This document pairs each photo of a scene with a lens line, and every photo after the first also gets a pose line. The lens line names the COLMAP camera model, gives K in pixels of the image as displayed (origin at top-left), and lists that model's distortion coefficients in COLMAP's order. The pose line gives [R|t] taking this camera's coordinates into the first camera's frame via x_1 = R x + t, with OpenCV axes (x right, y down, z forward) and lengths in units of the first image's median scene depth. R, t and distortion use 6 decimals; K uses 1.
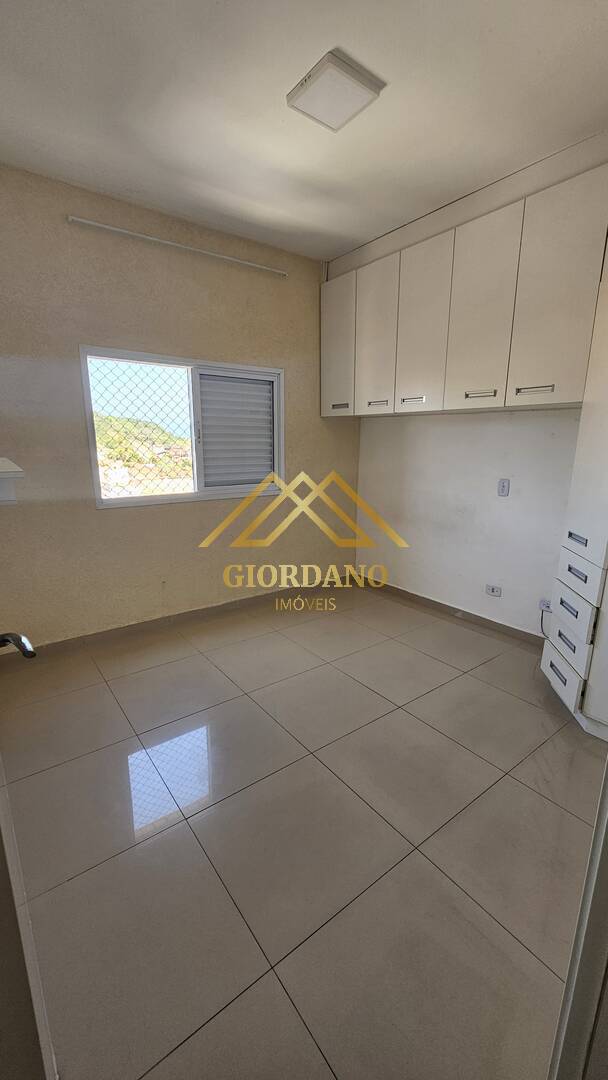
lens RADIAL K [[442.1, 0, 304.0], [0, 442.1, 540.0], [0, 0, 1]] dist [-0.000744, -0.000075]
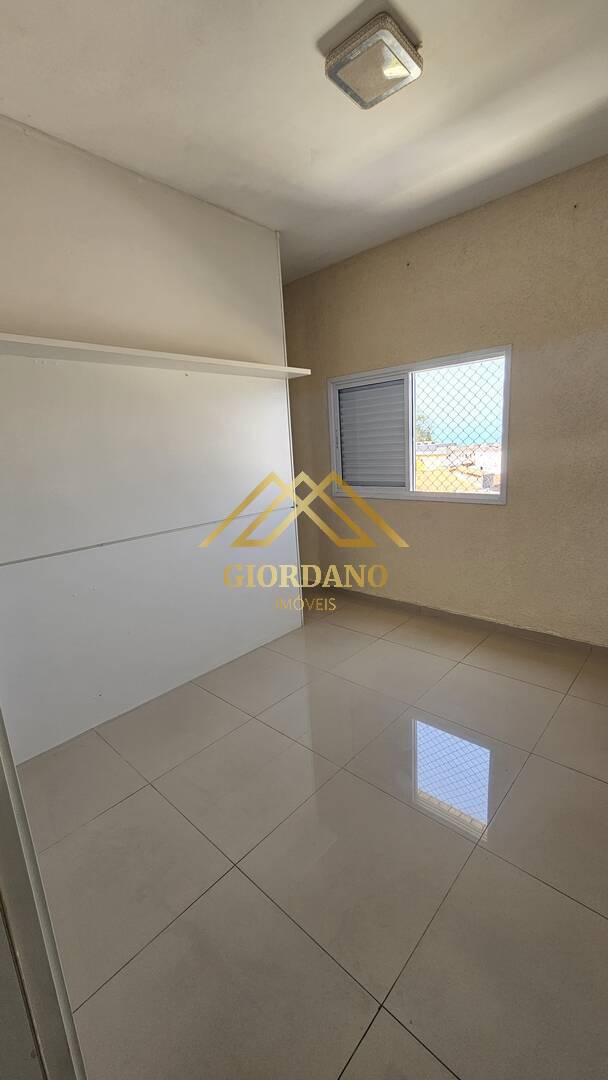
lens RADIAL K [[442.1, 0, 304.0], [0, 442.1, 540.0], [0, 0, 1]] dist [-0.000744, -0.000075]
pose [[0.180599, 0.182889, -0.966403, 0.664000], [-0.165912, 0.974144, 0.153349, -0.100725], [0.969462, 0.132643, 0.206273, 0.502658]]
